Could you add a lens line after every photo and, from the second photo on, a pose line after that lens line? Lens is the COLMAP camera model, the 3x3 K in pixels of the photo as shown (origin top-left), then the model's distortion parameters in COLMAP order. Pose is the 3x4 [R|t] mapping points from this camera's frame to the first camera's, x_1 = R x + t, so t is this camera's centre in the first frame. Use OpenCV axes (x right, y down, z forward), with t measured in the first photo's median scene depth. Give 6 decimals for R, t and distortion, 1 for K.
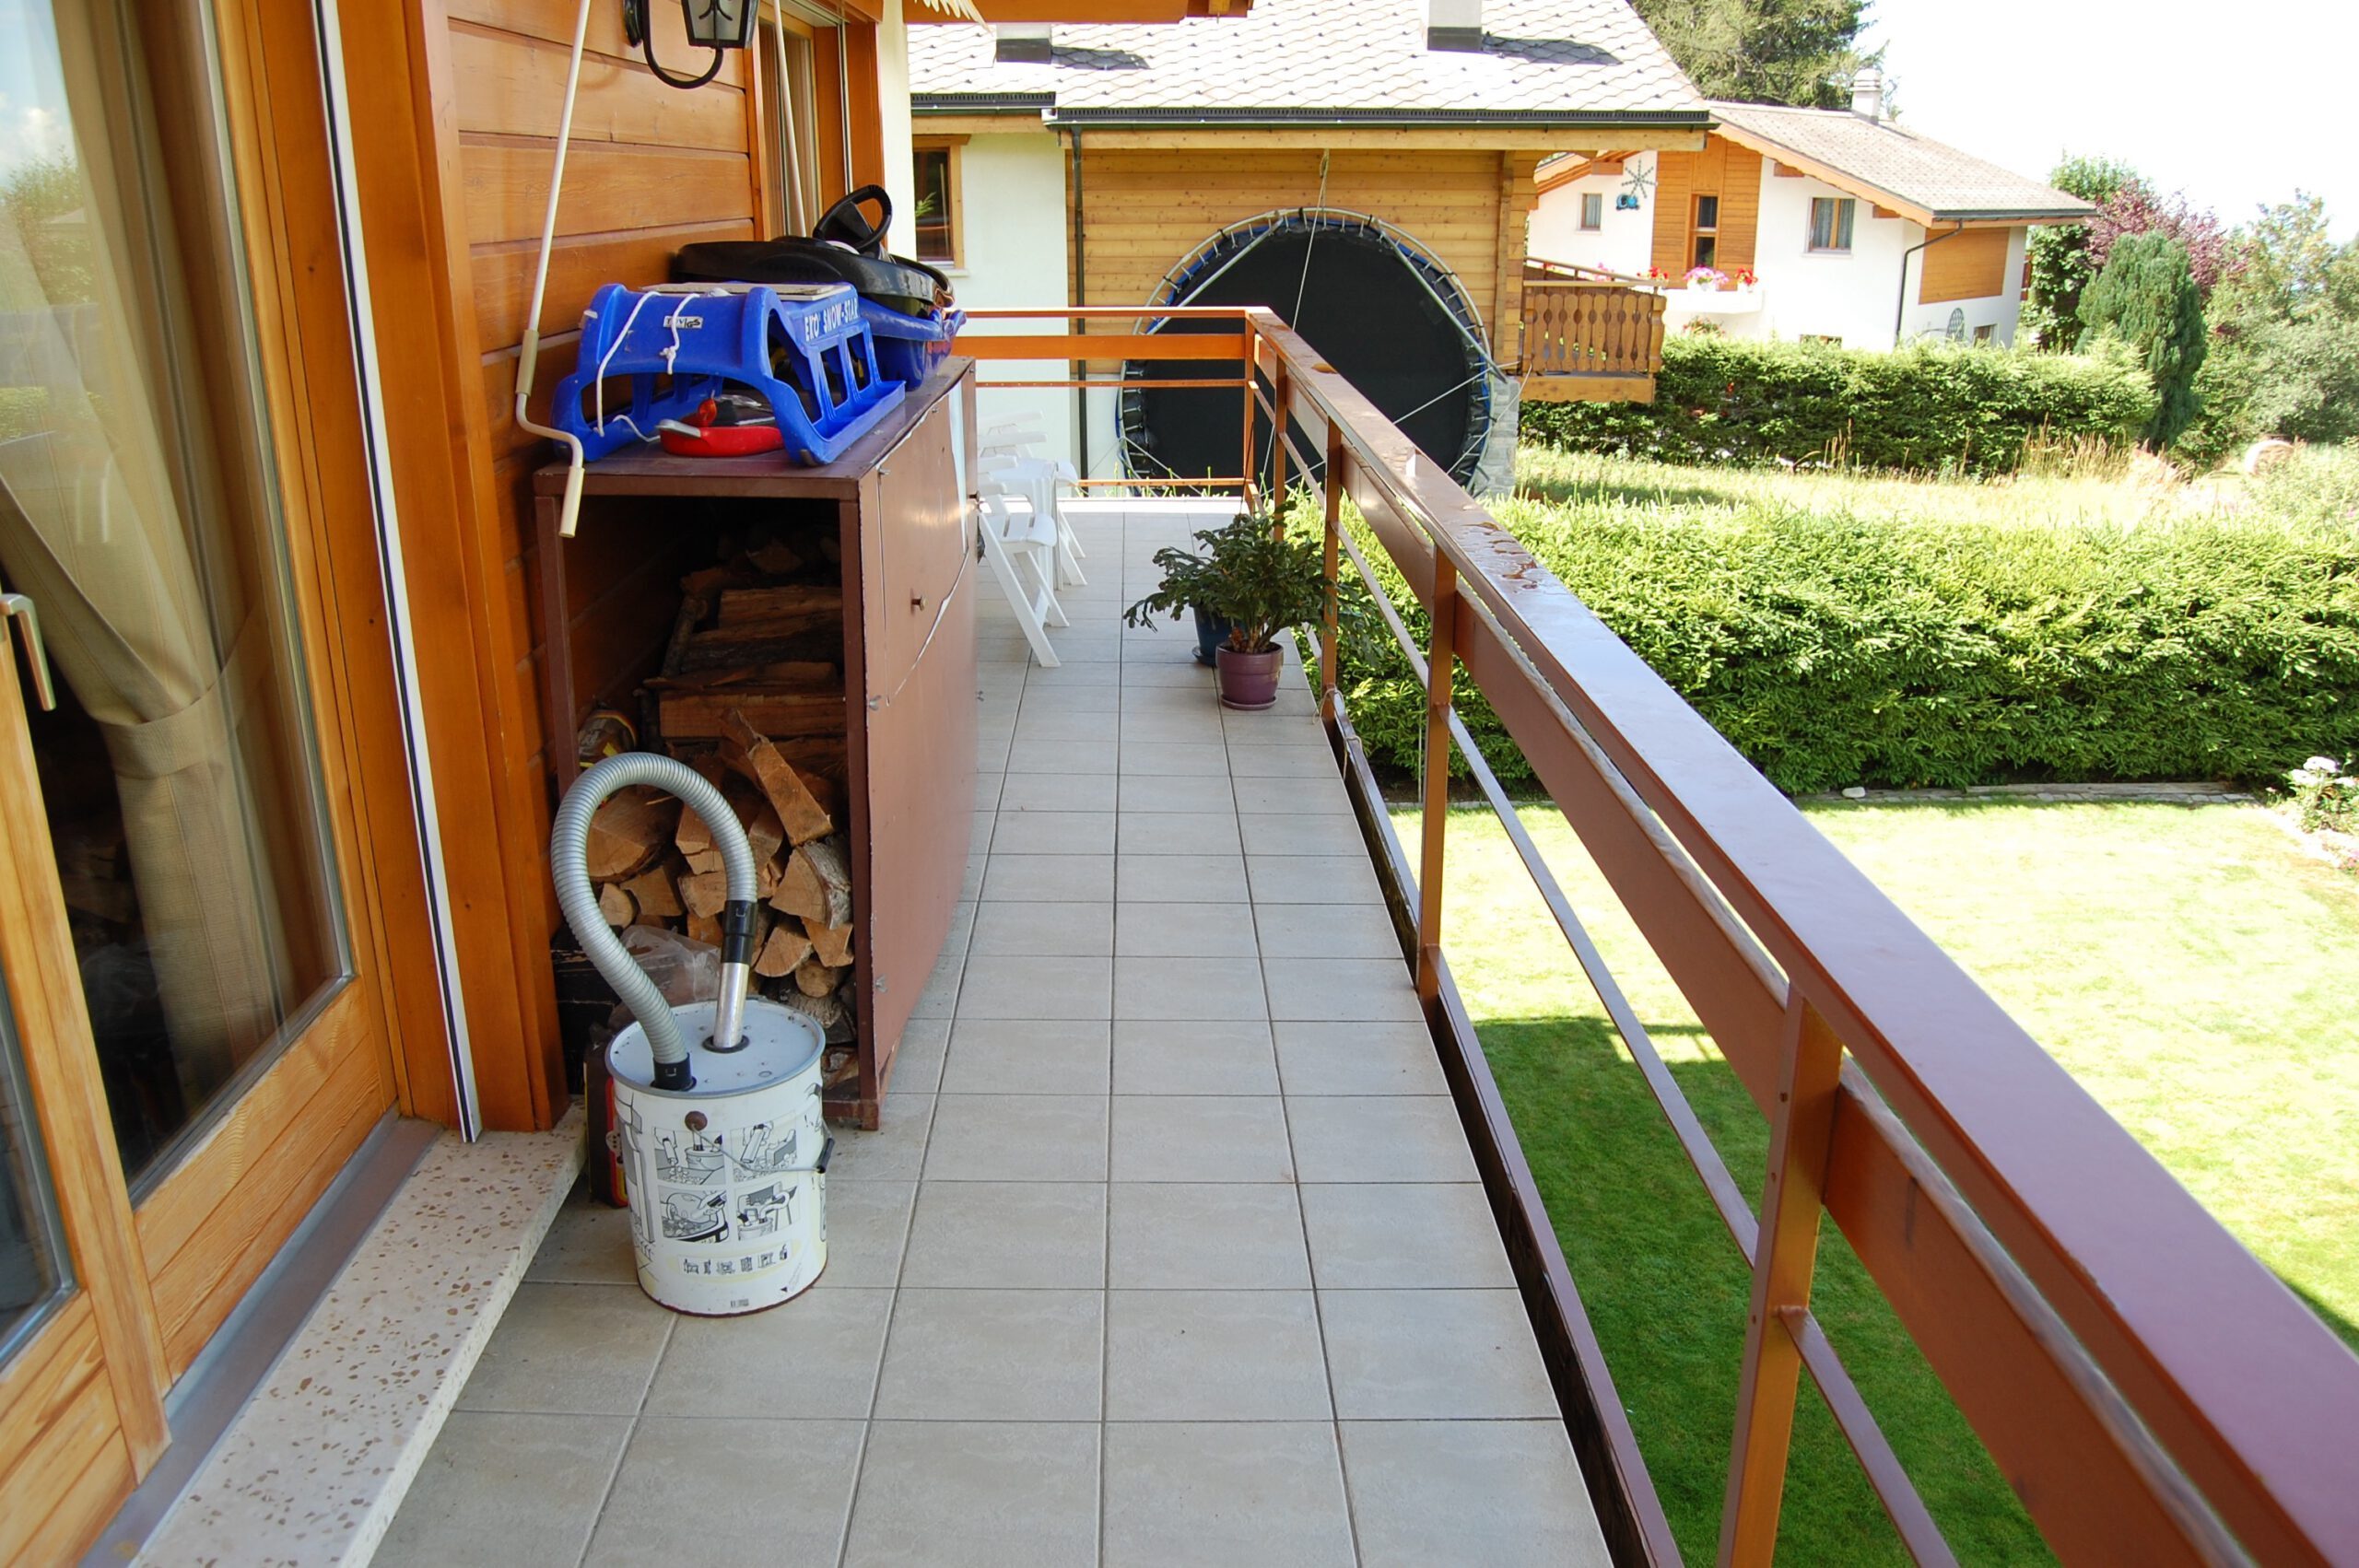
lens RADIAL K [[1863.2, 0, 1148.1], [0, 1863.2, 790.1], [0, 0, 1]] dist [-0.098083, 0.055492]
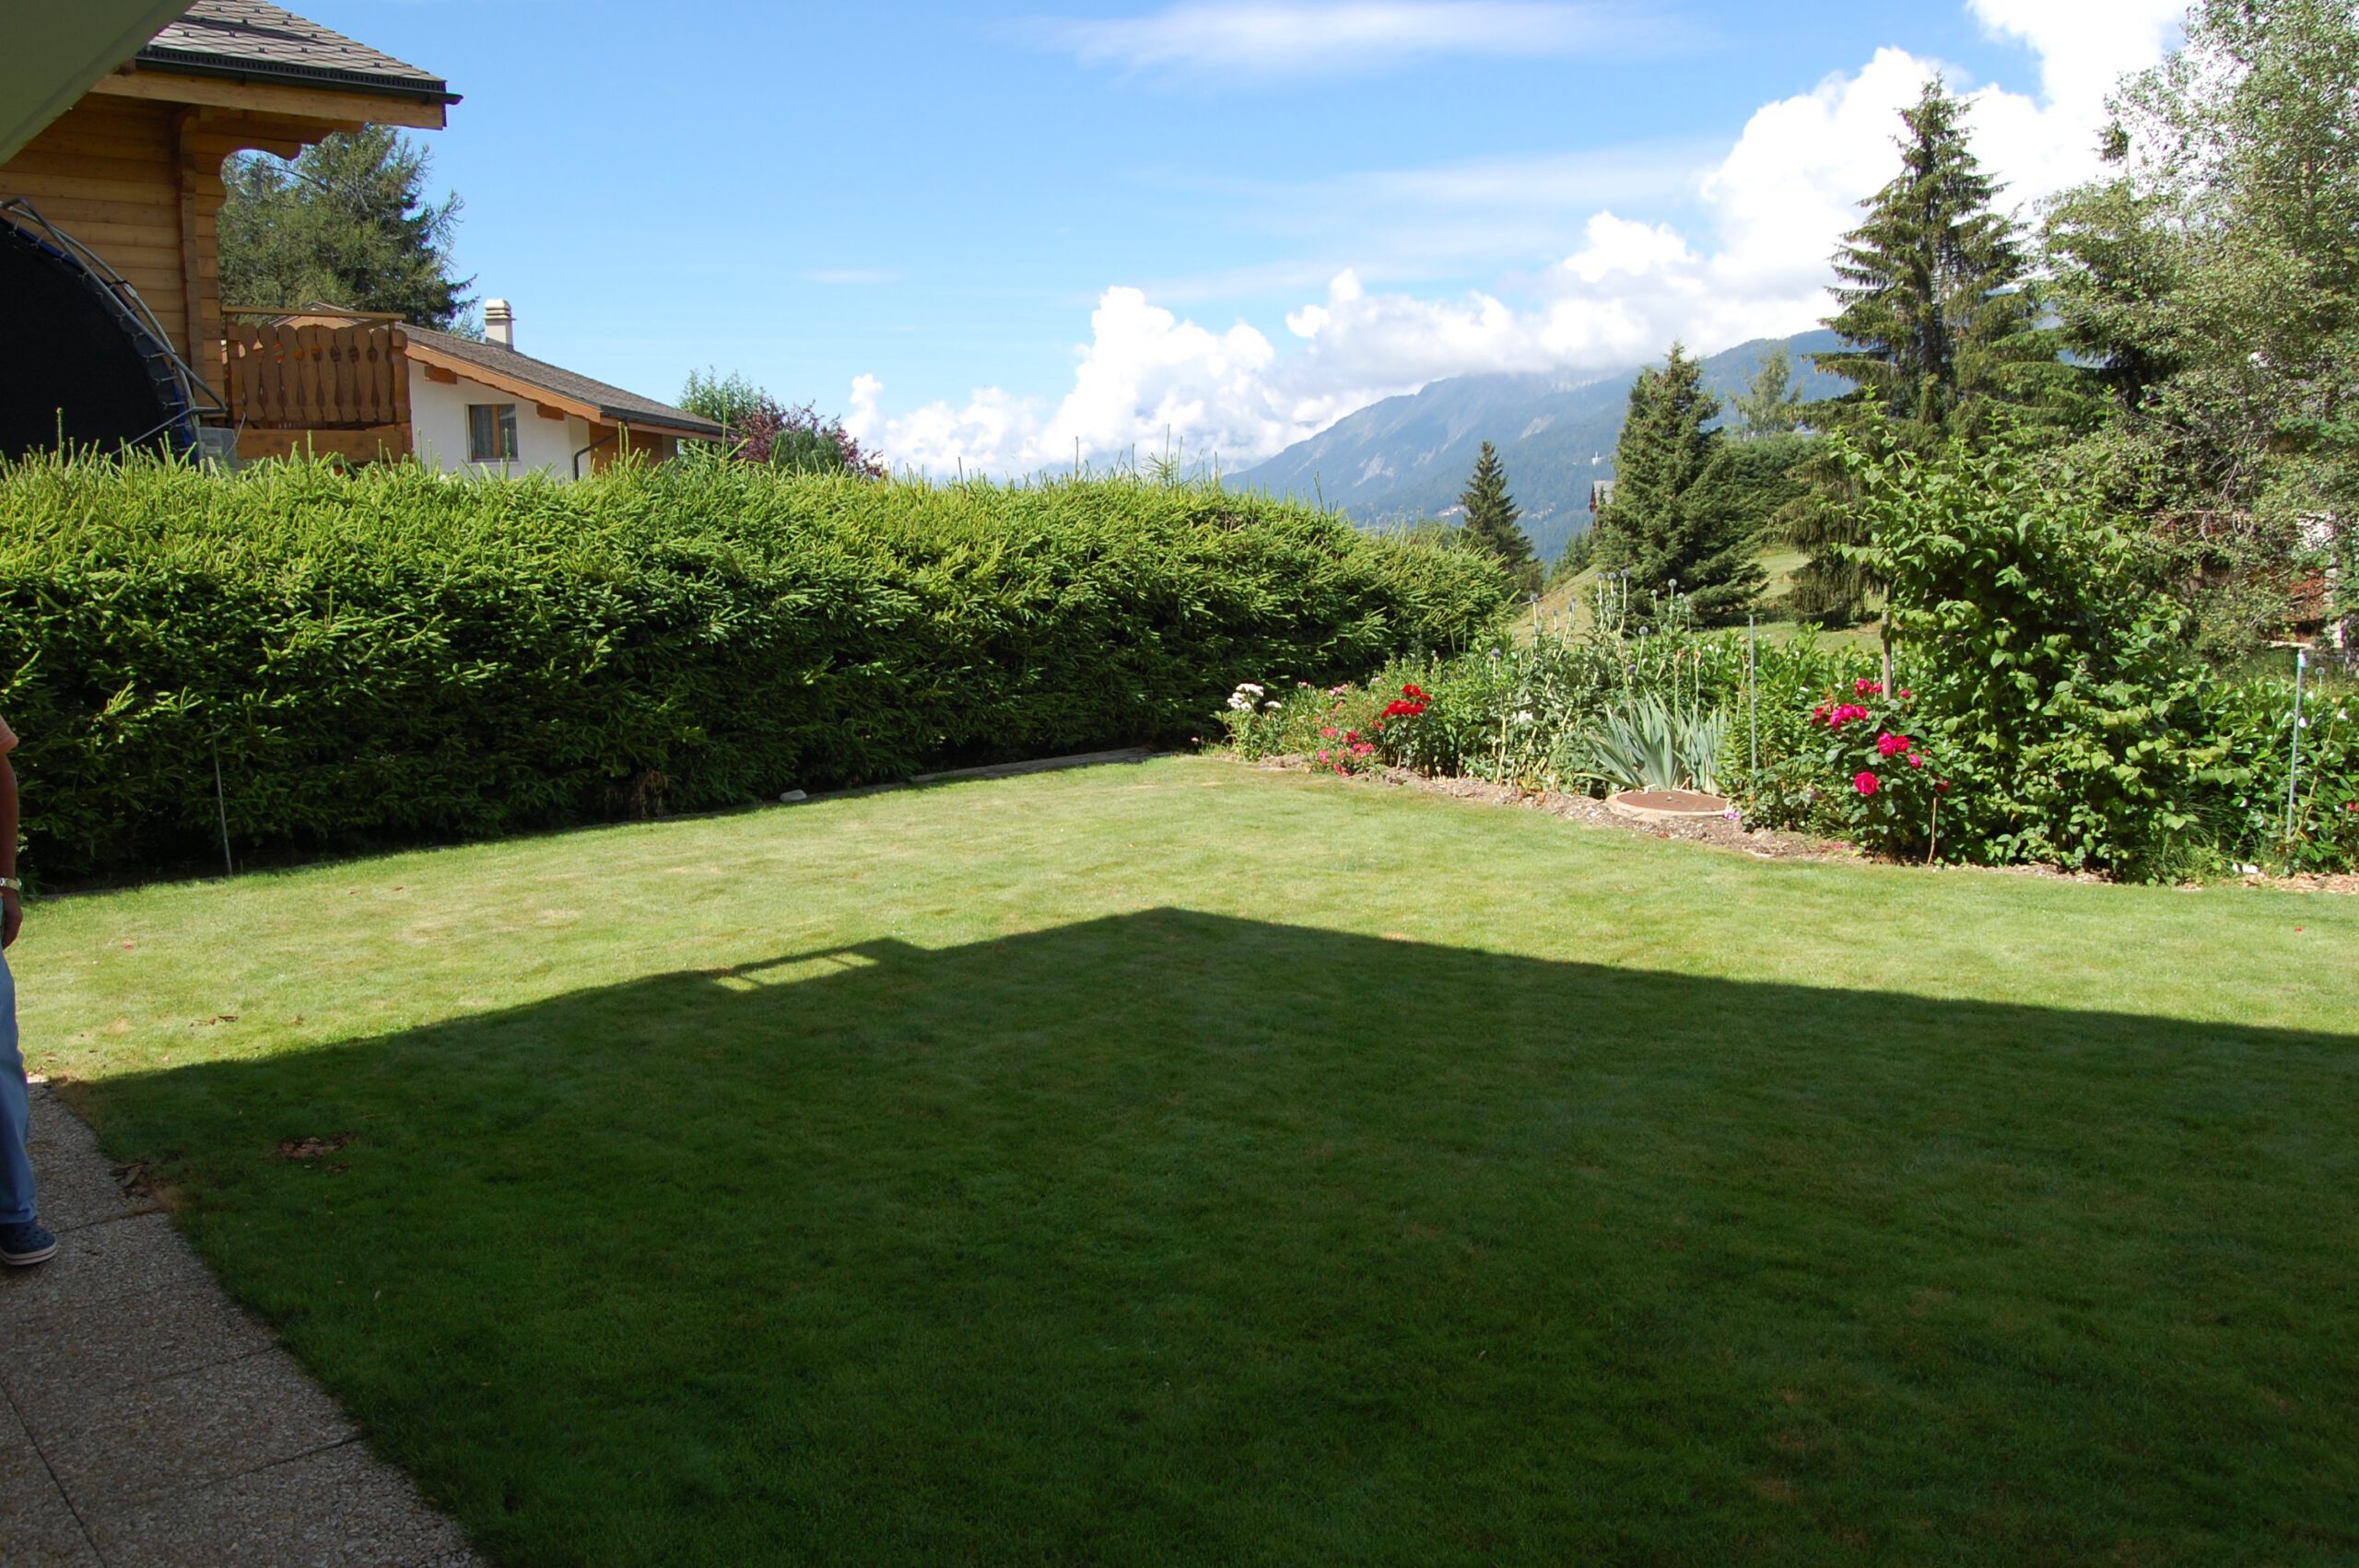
lens RADIAL K [[1863.2, 0, 1148.1], [0, 1863.2, 790.1], [0, 0, 1]] dist [-0.098083, 0.055492]
pose [[0.747586, -0.096629, 0.657098, -0.037400], [0.222591, 0.968594, -0.110808, 0.127695], [-0.625755, 0.229102, 0.745616, 0.301125]]
